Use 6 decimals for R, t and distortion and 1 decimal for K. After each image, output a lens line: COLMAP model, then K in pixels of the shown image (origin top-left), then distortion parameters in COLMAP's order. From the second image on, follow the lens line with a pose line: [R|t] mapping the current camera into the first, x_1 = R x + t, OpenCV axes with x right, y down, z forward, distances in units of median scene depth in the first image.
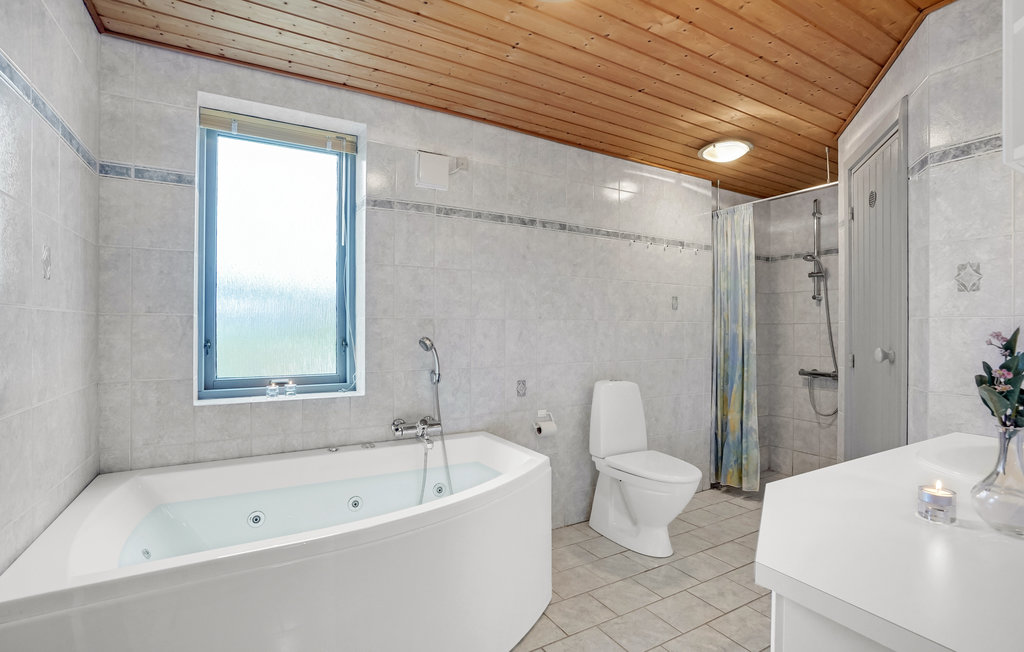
lens RADIAL K [[478.0, 0, 505.6], [0, 478.0, 333.9], [0, 0, 1]] dist [-0.056581, 0.022888]
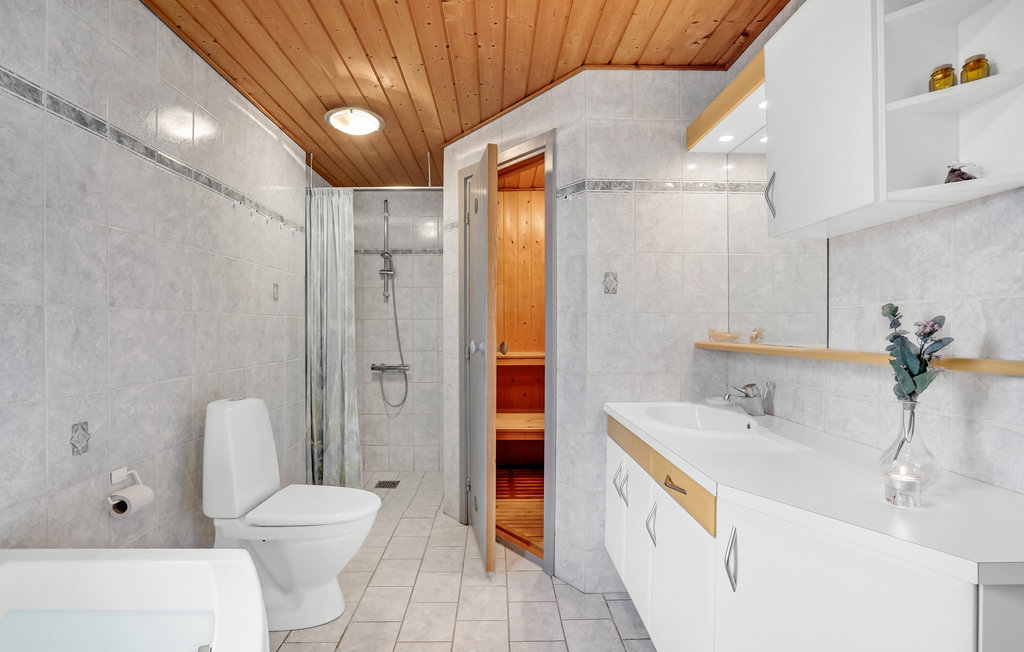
lens RADIAL K [[478.0, 0, 505.6], [0, 478.0, 333.9], [0, 0, 1]] dist [-0.056581, 0.022888]
pose [[0.479520, -0.018585, 0.877334, -0.177470], [0.014008, 0.999810, 0.013523, -0.000482], [-0.877419, 0.005805, 0.479690, 0.333399]]
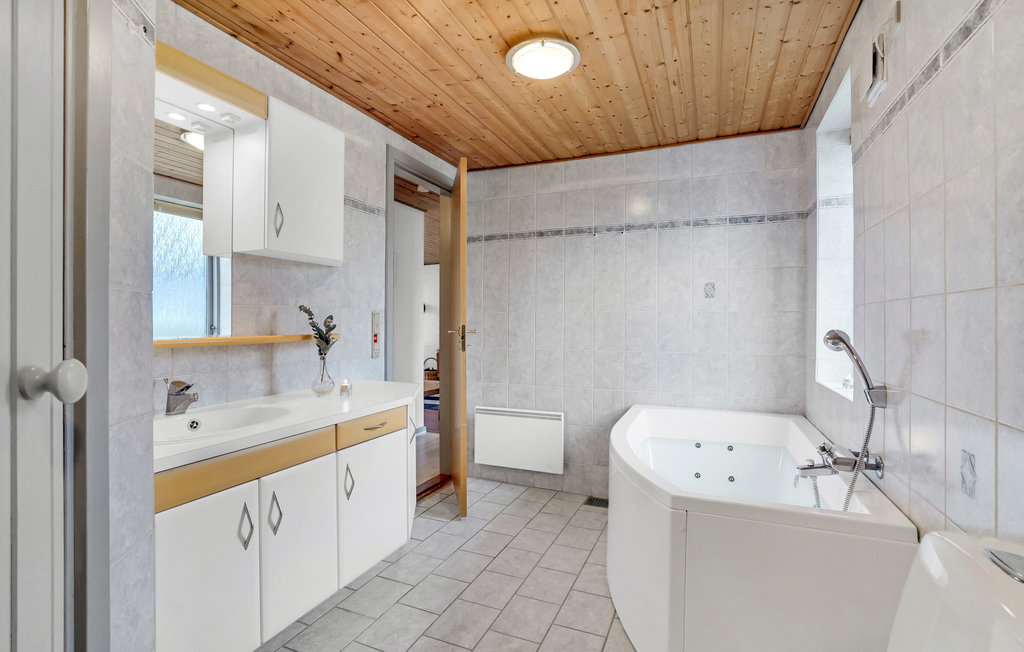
lens RADIAL K [[478.0, 0, 505.6], [0, 478.0, 333.9], [0, 0, 1]] dist [-0.056581, 0.022888]
pose [[-0.799949, 0.009097, -0.600000, 0.523590], [-0.012648, 0.999407, 0.032016, -0.003051], [0.599935, 0.033200, -0.799359, 1.027194]]
